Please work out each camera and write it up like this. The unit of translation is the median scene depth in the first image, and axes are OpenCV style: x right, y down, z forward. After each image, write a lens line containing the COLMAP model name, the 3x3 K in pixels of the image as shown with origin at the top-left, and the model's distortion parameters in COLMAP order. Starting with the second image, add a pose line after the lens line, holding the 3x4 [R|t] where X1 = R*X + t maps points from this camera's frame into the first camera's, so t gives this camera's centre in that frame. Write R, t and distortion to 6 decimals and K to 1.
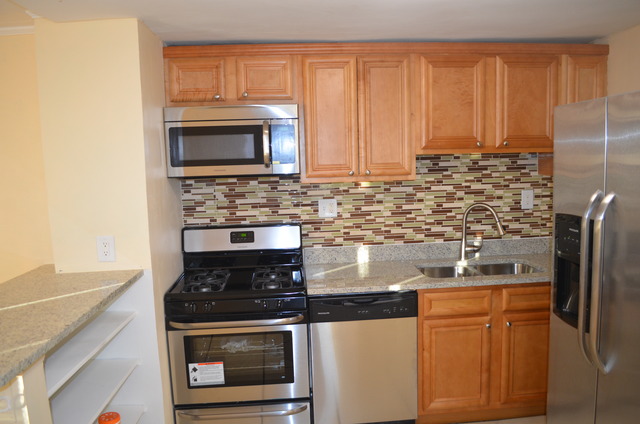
lens RADIAL K [[498.3, 0, 320.0], [0, 498.3, 212.0], [0, 0, 1]] dist [-0.080352, 0.002542]
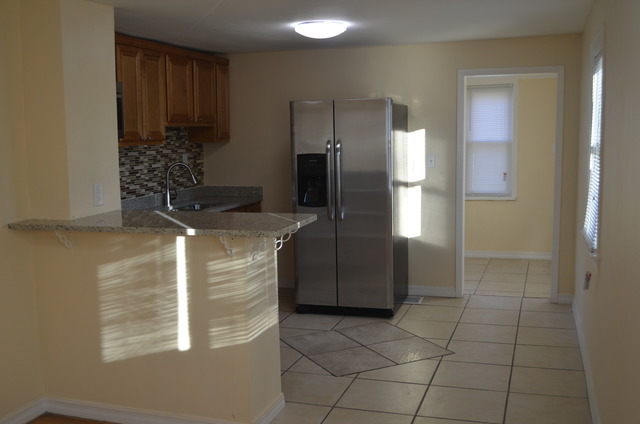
lens RADIAL K [[691.2, 0, 320.0], [0, 691.2, 212.0], [0, 0, 1]] dist [-0.045400, -0.011751]
pose [[0.367526, -0.084022, 0.926210, -1.431540], [0.104387, 0.993344, 0.048690, 0.072412], [-0.924136, 0.078789, 0.373851, -0.086218]]
